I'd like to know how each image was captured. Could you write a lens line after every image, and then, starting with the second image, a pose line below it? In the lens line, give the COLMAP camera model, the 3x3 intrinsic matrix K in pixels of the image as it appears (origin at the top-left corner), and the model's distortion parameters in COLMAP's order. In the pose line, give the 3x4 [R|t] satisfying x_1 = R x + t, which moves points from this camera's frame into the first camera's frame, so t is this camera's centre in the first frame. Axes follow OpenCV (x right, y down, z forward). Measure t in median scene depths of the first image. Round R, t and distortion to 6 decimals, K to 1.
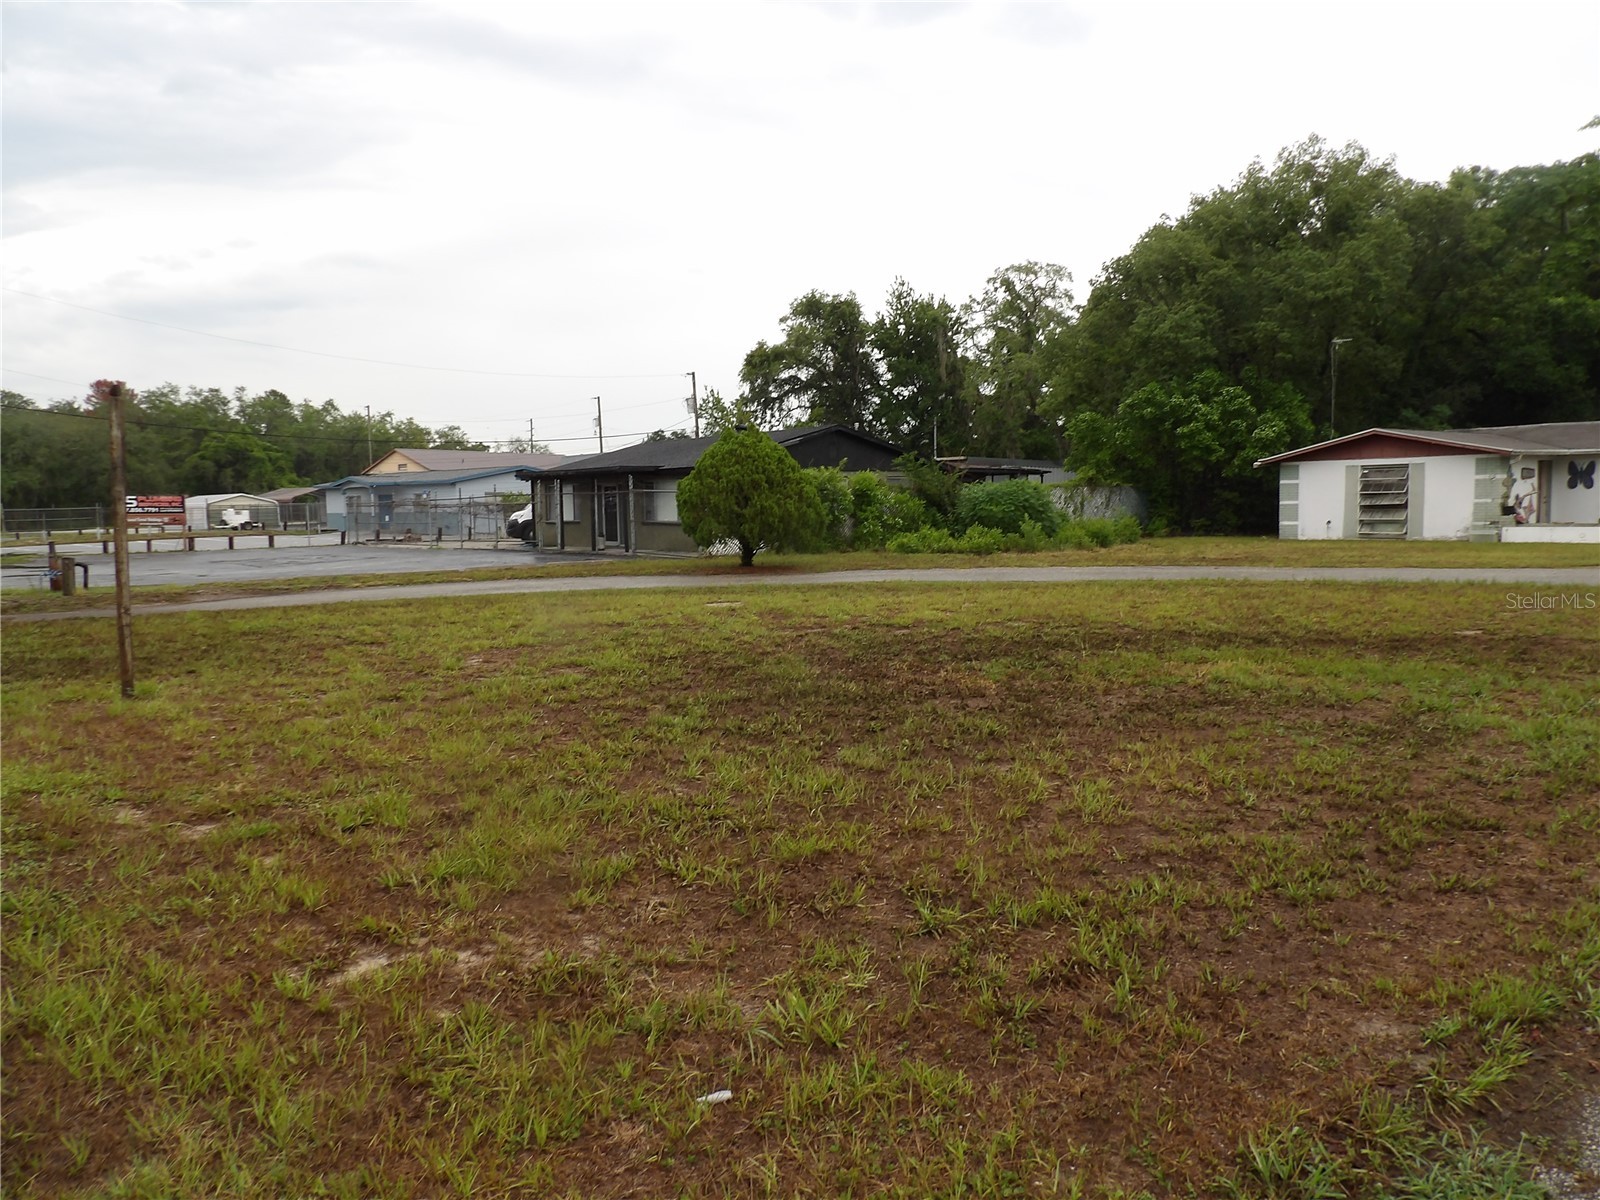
lens RADIAL K [[1152.7, 0, 800.5], [0, 1152.7, 591.8], [0, 0, 1]] dist [-0.037142, 0.056692]
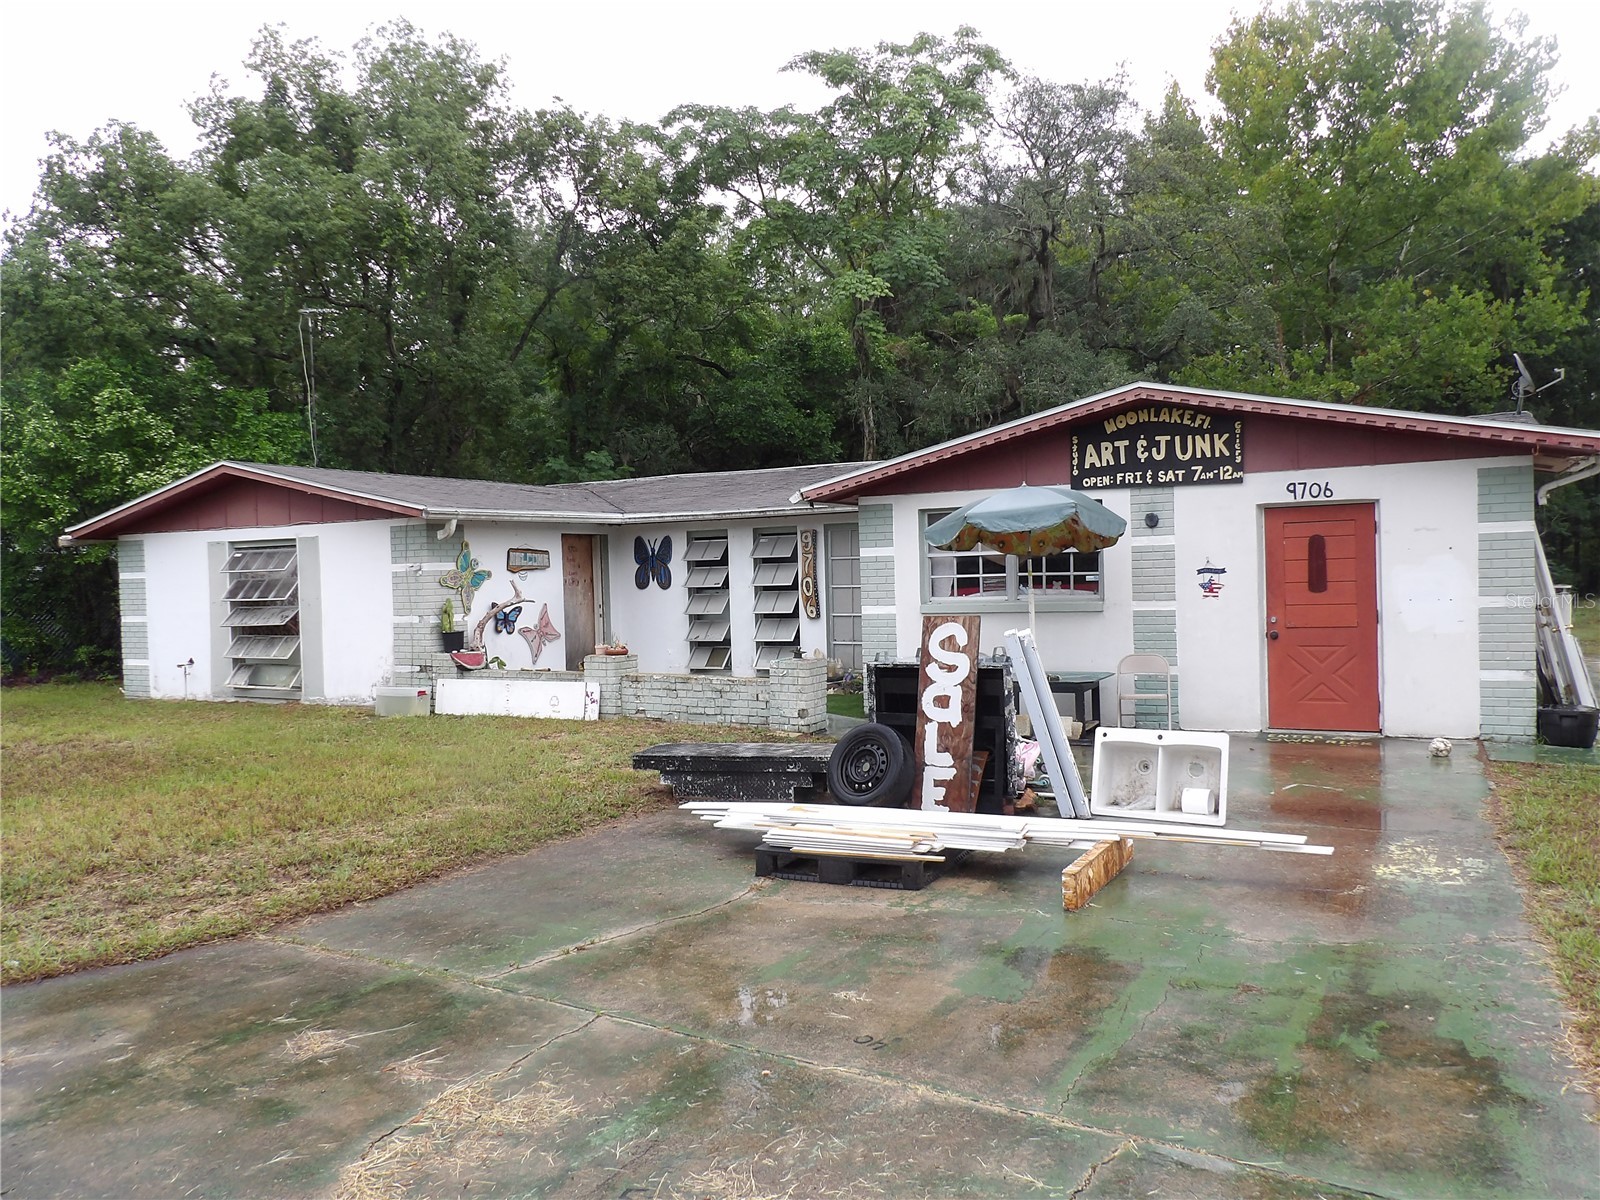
lens RADIAL K [[1155.3, 0, 799.7], [0, 1155.3, 593.9], [0, 0, 1]] dist [-0.032241, 0.056718]
pose [[0.912563, -0.012818, 0.408734, 0.854592], [0.040501, 0.997427, -0.059145, -0.087597], [-0.406925, 0.070528, 0.910735, 0.805049]]
